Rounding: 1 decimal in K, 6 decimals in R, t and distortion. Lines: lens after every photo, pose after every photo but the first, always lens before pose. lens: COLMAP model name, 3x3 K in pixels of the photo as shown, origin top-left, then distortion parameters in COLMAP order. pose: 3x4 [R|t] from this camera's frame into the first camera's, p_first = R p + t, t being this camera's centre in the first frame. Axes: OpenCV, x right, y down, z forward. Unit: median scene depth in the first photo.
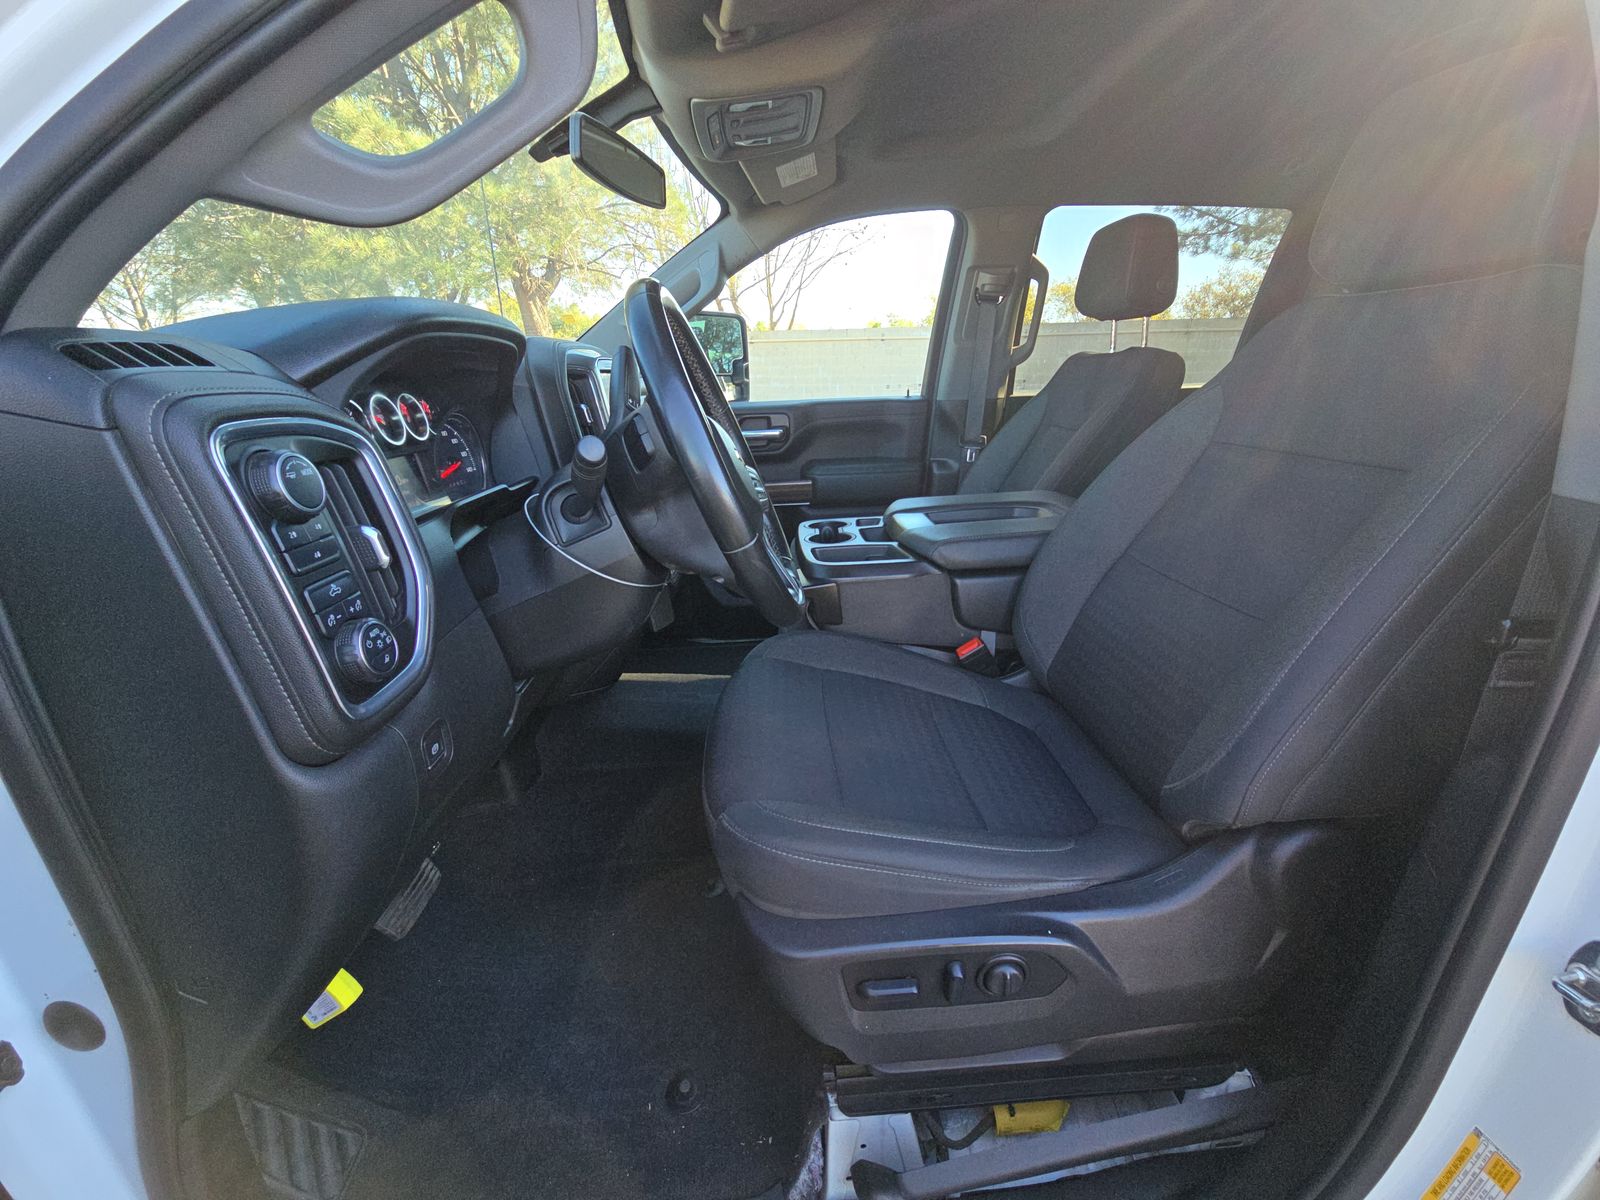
lens RADIAL K [[643.1, 0, 800.0], [0, 643.1, 600.0], [0, 0, 1]] dist [-0.000519, -0.000501]
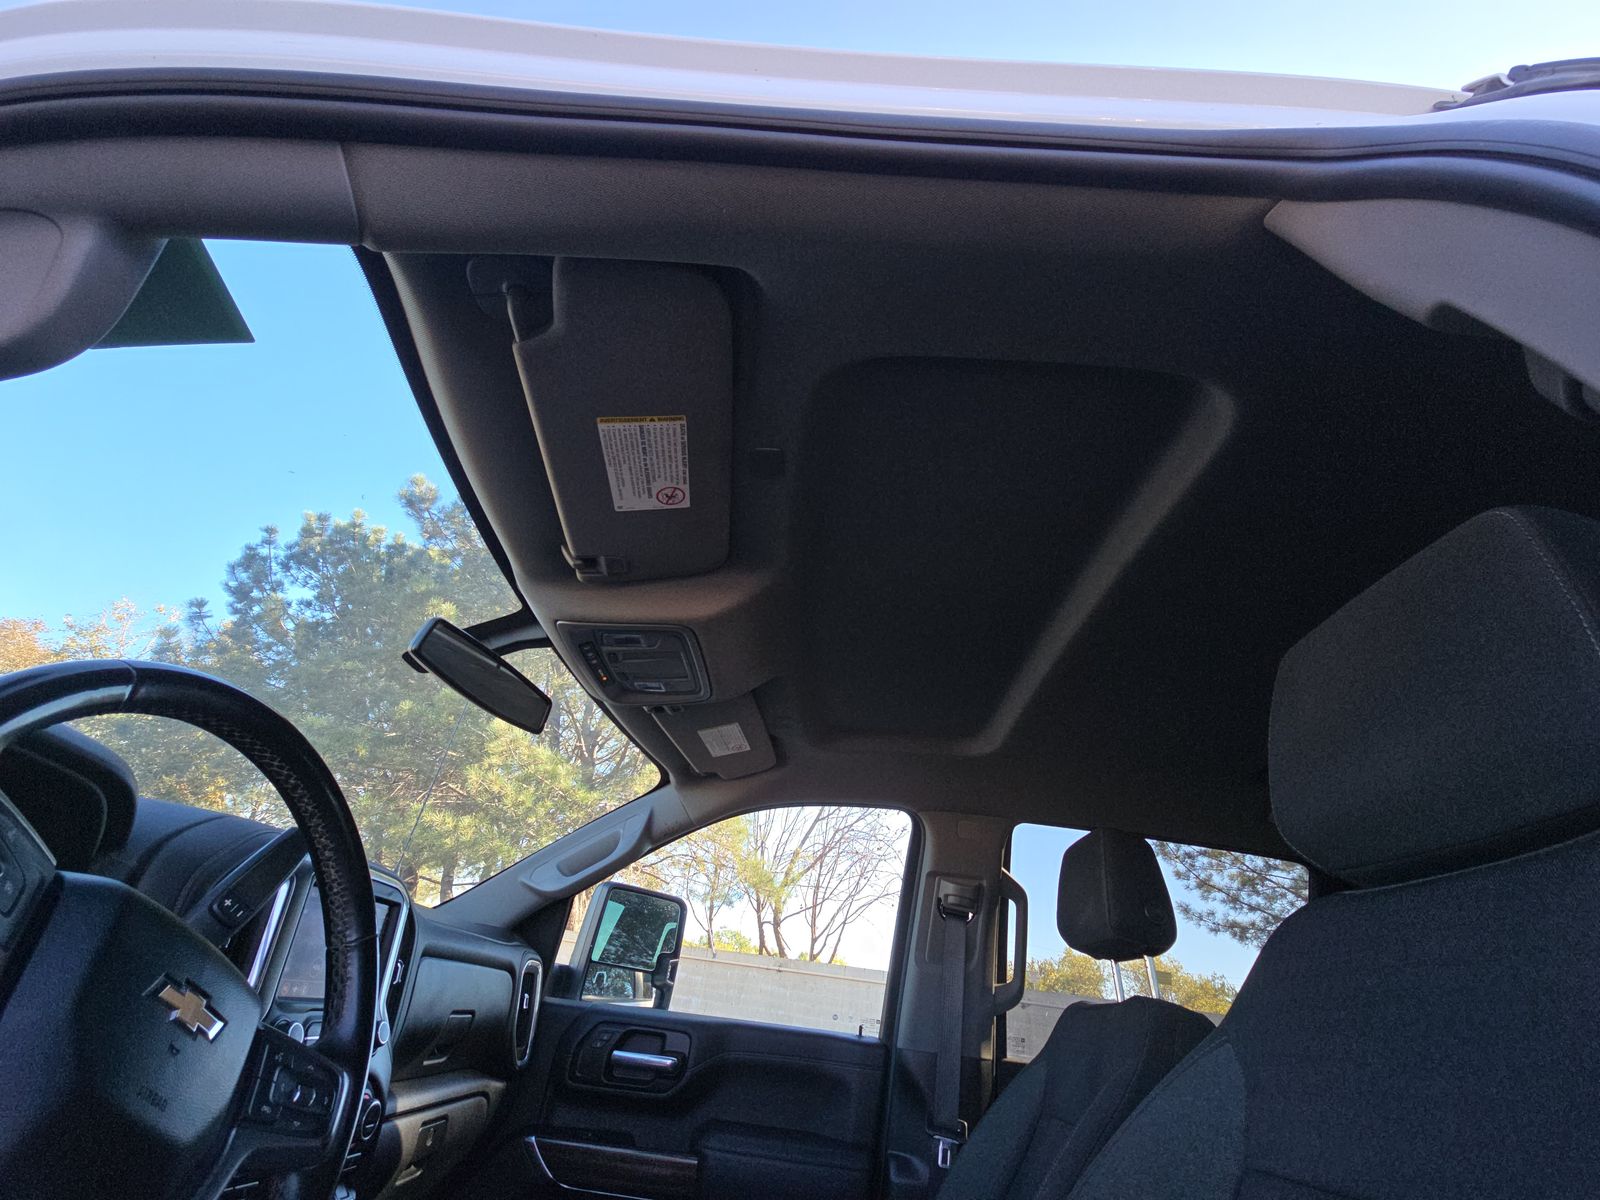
lens RADIAL K [[643.1, 0, 800.0], [0, 643.1, 600.0], [0, 0, 1]] dist [-0.000519, -0.000501]
pose [[0.988681, 0.088444, -0.121194, 0.156962], [-0.149985, 0.603256, -0.783317, -0.036637], [0.003831, 0.792628, 0.609693, 0.177333]]
